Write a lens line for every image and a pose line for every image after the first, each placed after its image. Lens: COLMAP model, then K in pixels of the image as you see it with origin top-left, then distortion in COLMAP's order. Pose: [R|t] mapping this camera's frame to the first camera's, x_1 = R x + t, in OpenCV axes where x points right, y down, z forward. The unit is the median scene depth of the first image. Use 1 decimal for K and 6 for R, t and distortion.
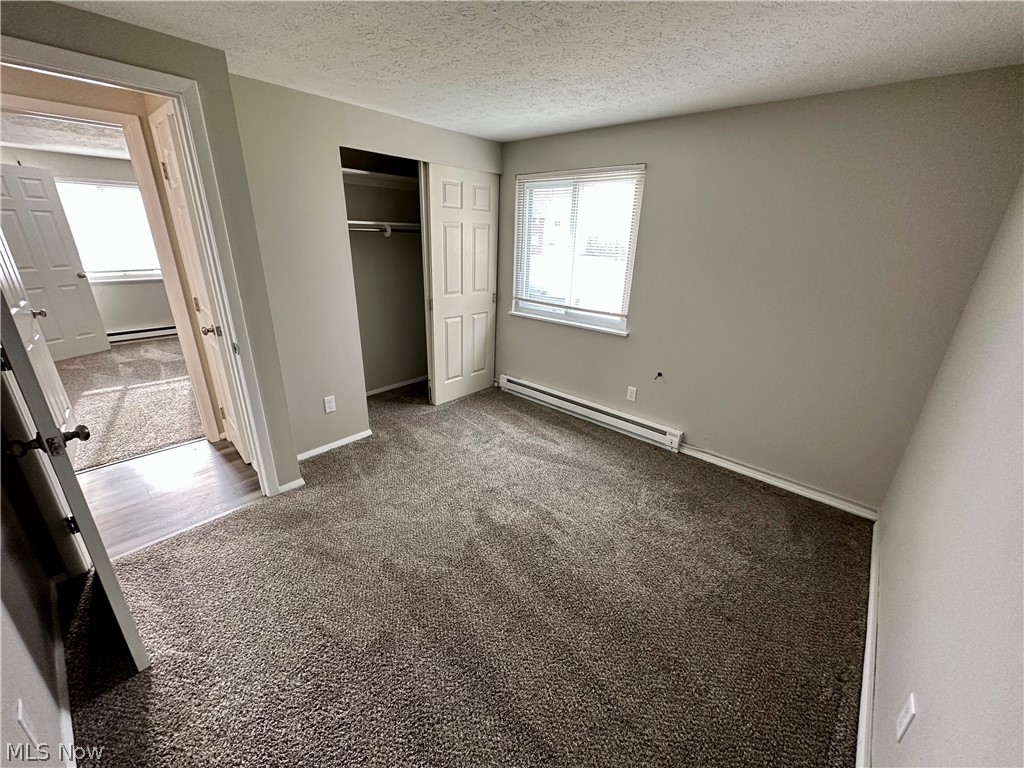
lens RADIAL K [[407.3, 0, 512.0], [0, 407.3, 384.0], [0, 0, 1]] dist [-0.001971, 0.000466]
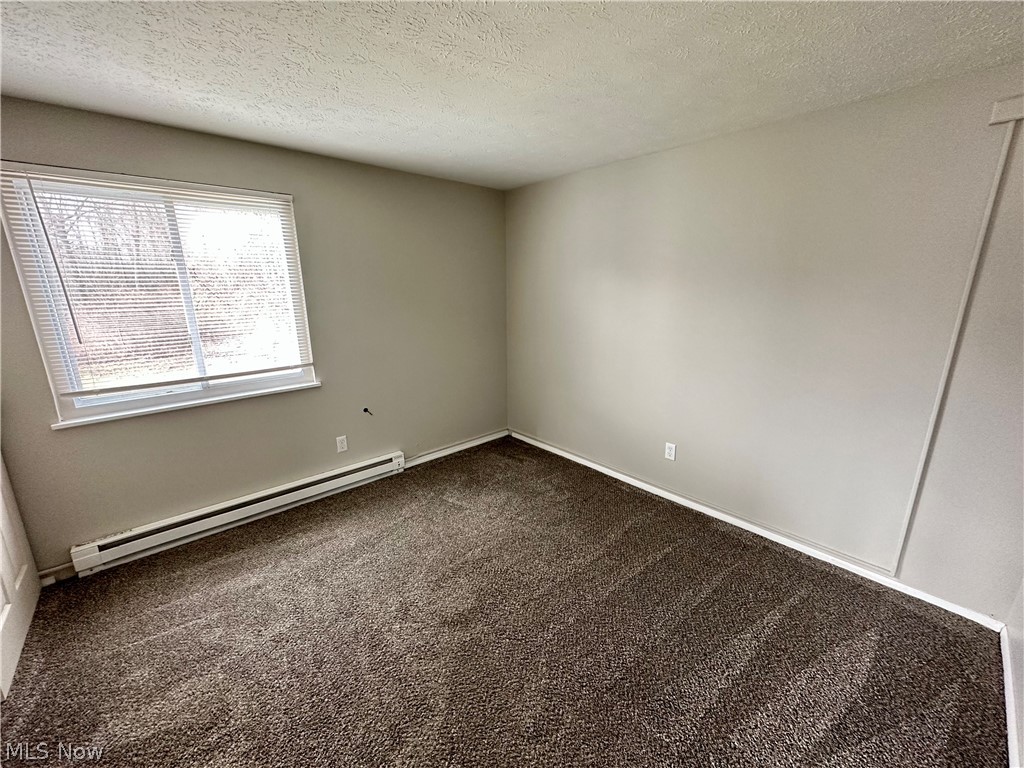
lens RADIAL K [[407.3, 0, 512.0], [0, 407.3, 384.0], [0, 0, 1]] dist [-0.001971, 0.000466]
pose [[0.107267, -0.269200, 0.957092, -0.512706], [0.351149, 0.910864, 0.216843, -0.166324], [-0.930155, 0.312822, 0.192235, 0.449860]]
